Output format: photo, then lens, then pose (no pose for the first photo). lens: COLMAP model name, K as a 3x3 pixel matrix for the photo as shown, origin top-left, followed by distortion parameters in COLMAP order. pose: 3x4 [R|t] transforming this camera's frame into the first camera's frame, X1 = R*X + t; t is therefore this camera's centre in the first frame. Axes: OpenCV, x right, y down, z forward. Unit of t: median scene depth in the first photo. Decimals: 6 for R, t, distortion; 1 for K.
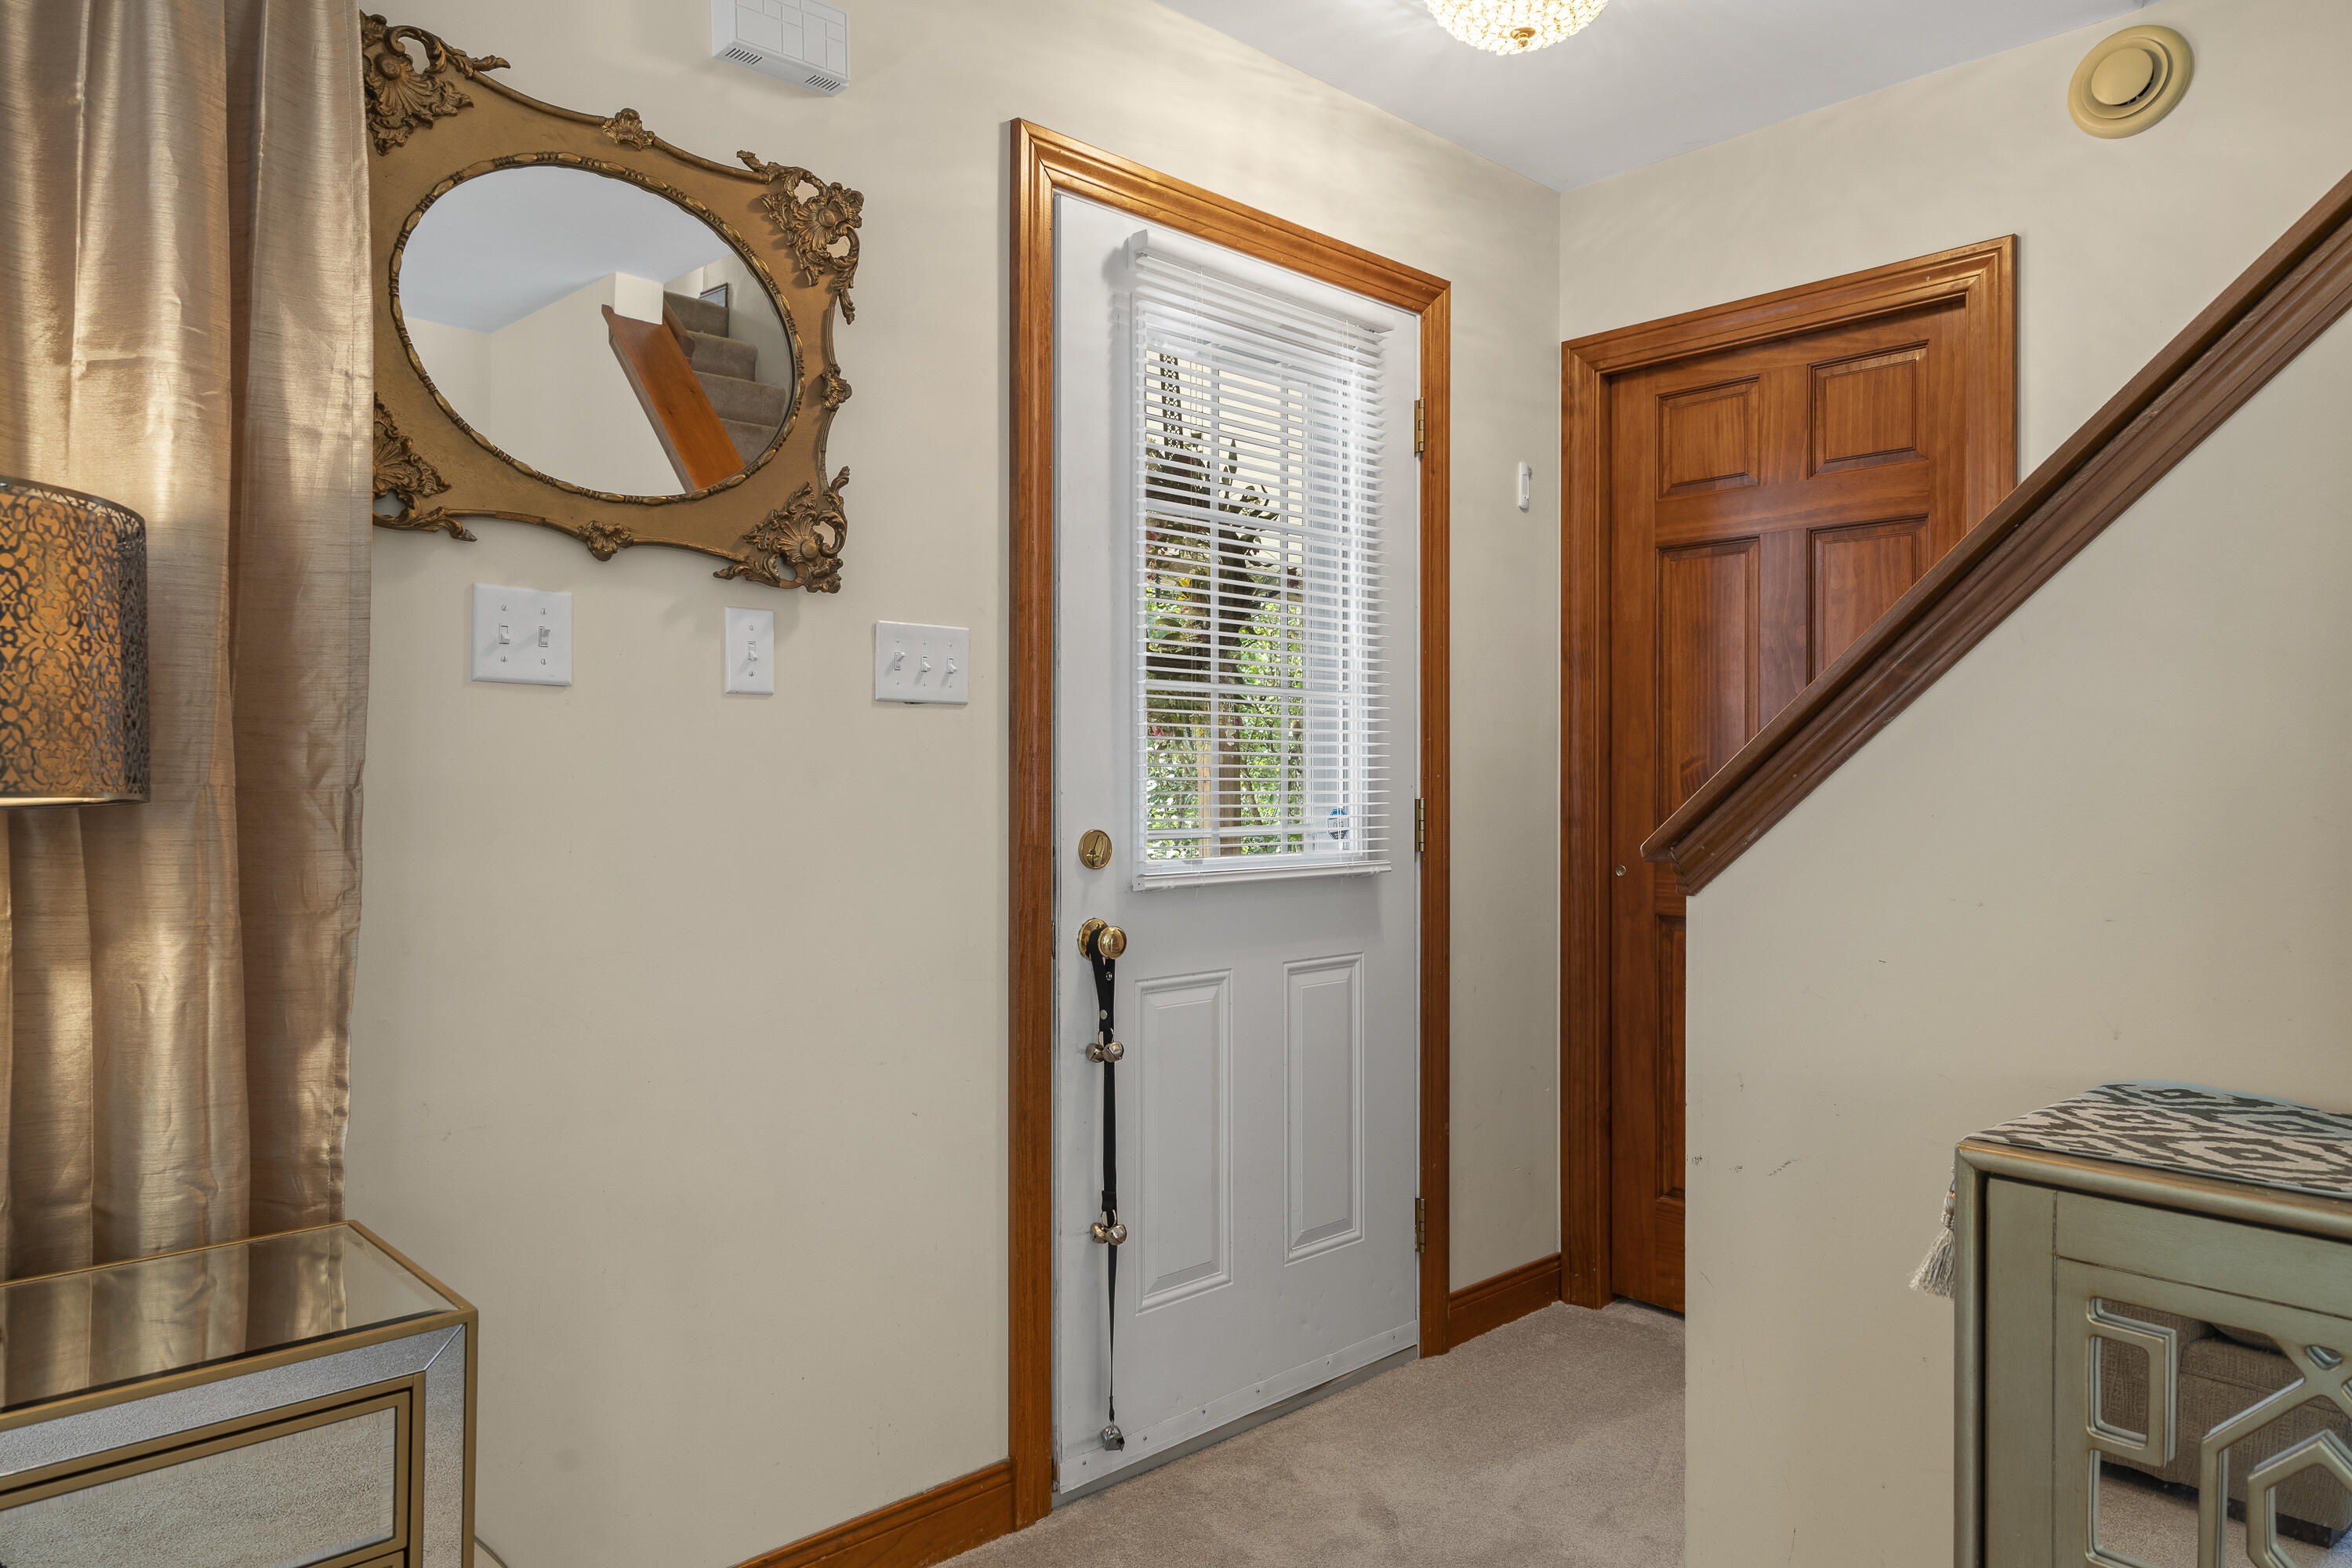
lens RADIAL K [[1517.4, 0, 1174.6], [0, 1517.4, 779.2], [0, 0, 1]] dist [0.005978, 0.000449]
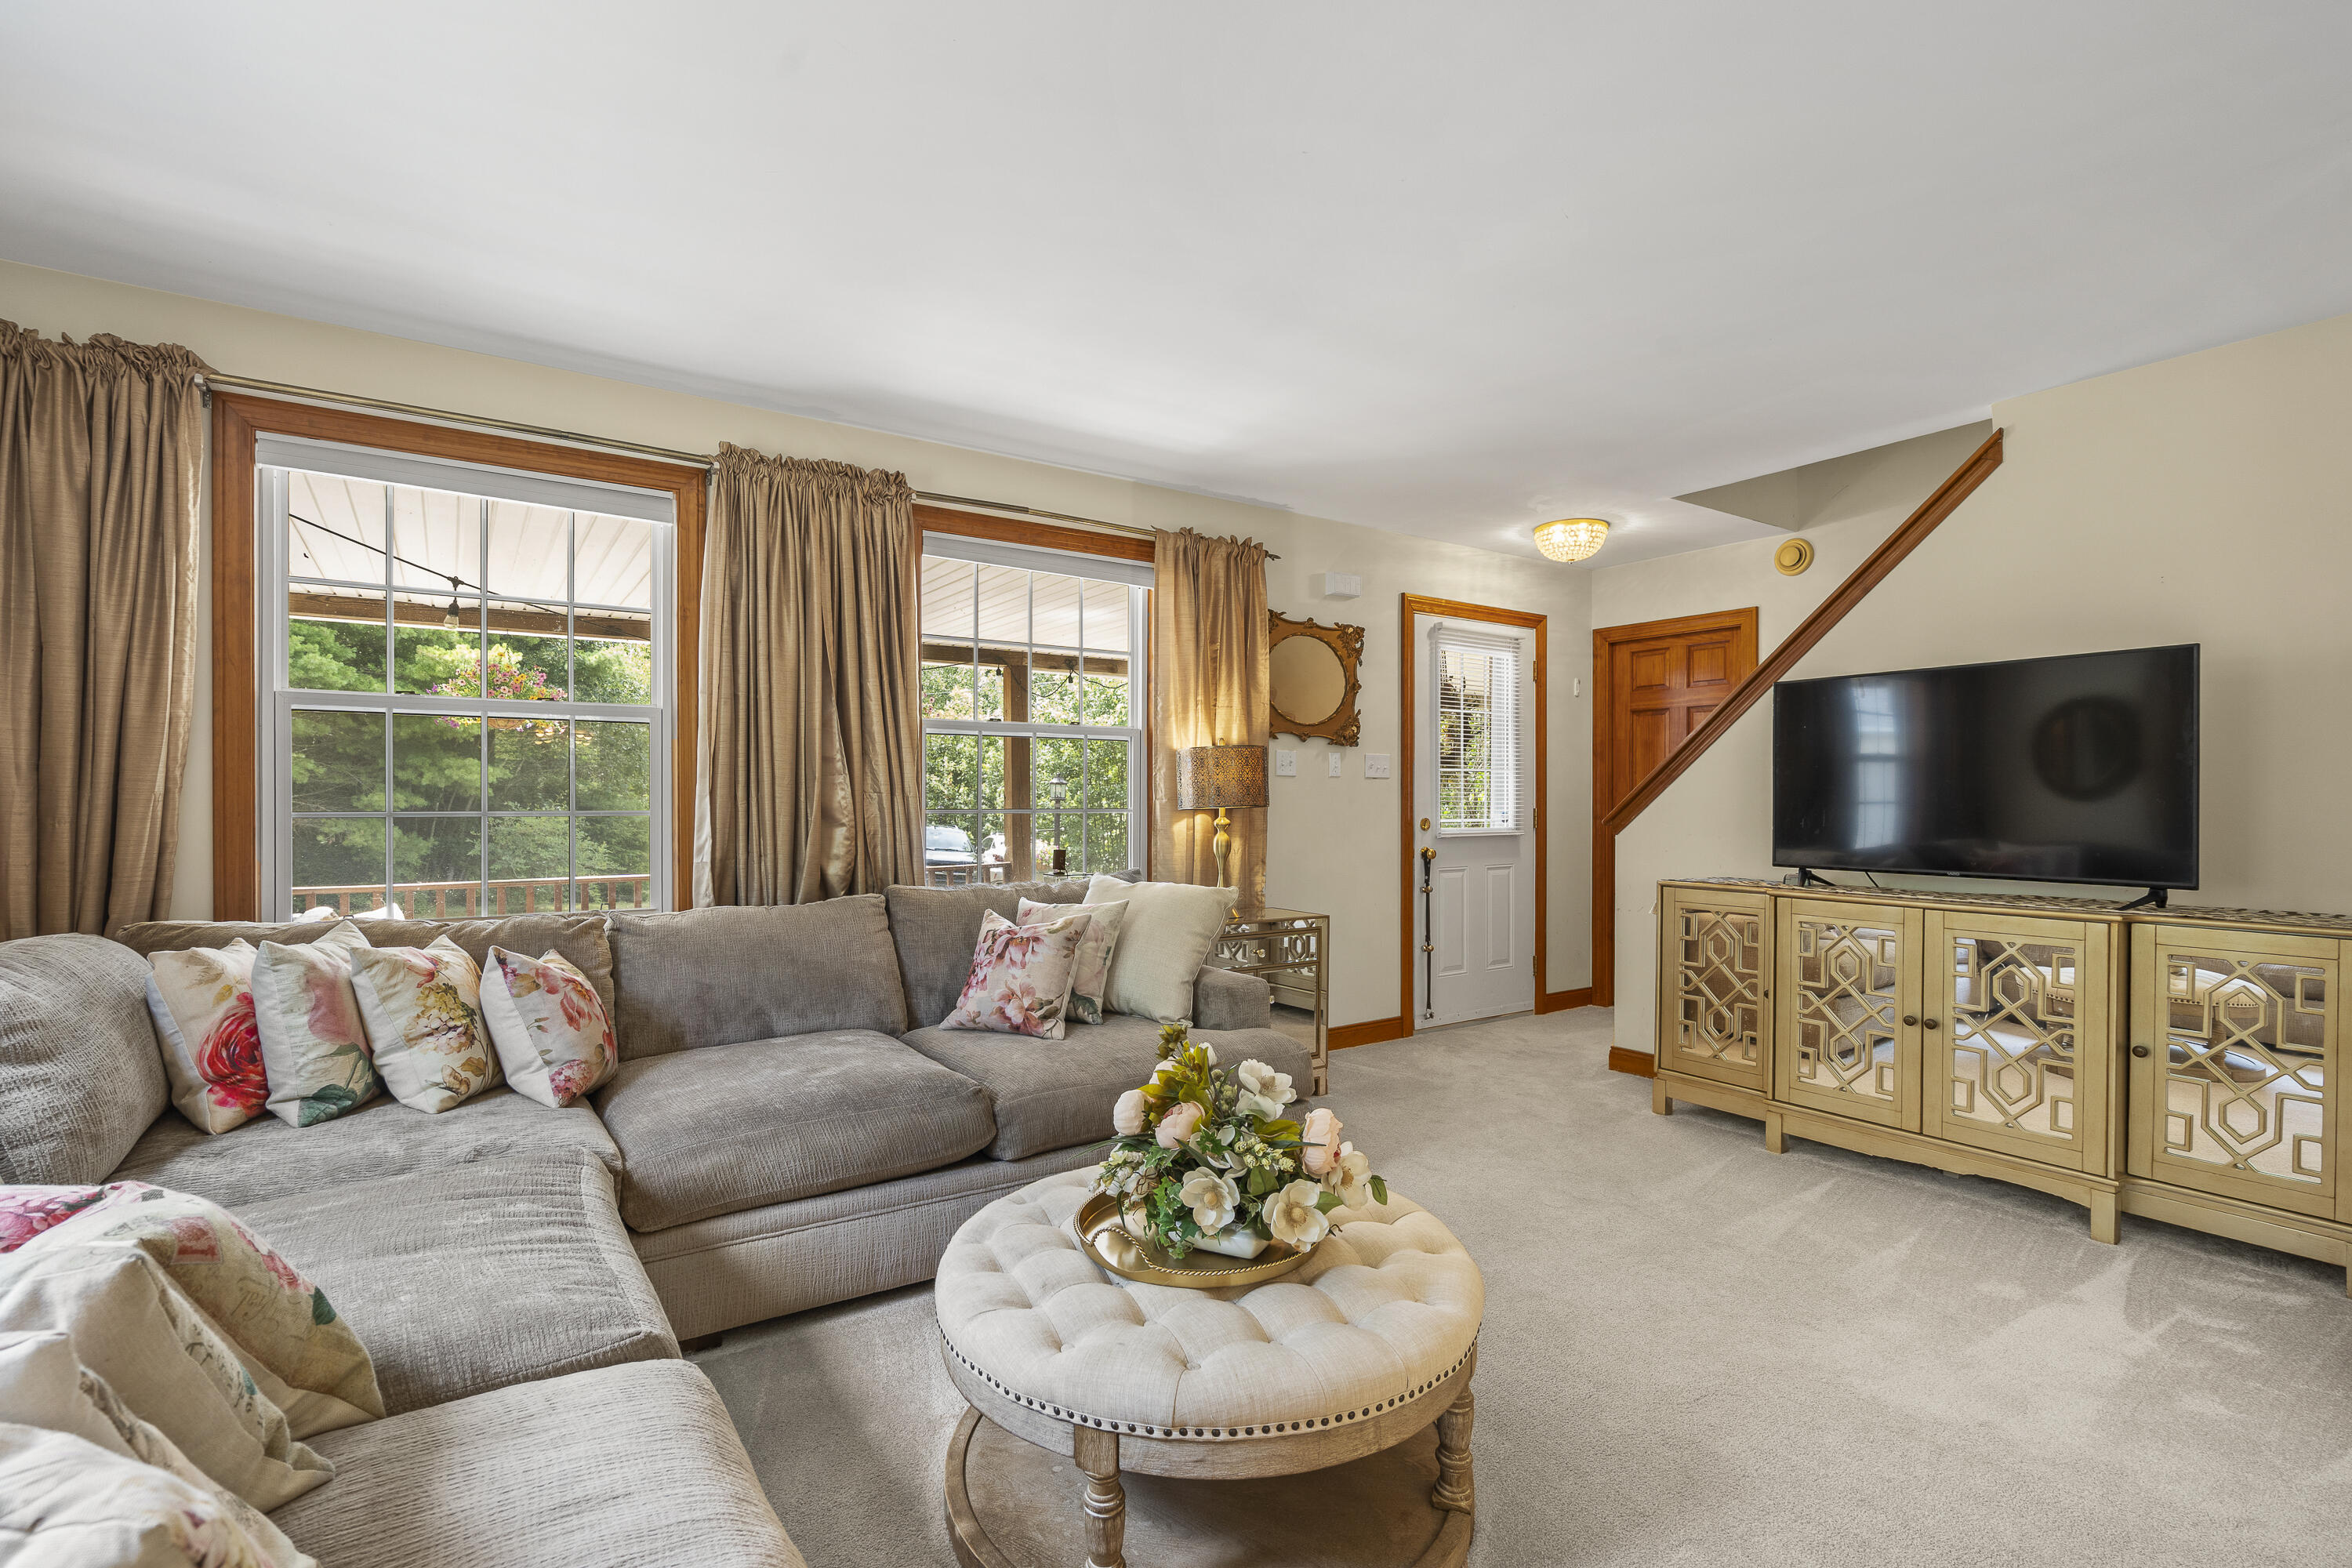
lens RADIAL K [[1083.4, 0, 1170.9], [0, 1083.4, 796.3], [0, 0, 1]] dist [-0.001770, -0.001359]
pose [[0.987691, 0.000488, -0.156414, -0.218309], [-0.000662, 0.999999, -0.001056, -0.007704], [0.156414, 0.001146, 0.987691, -1.239957]]
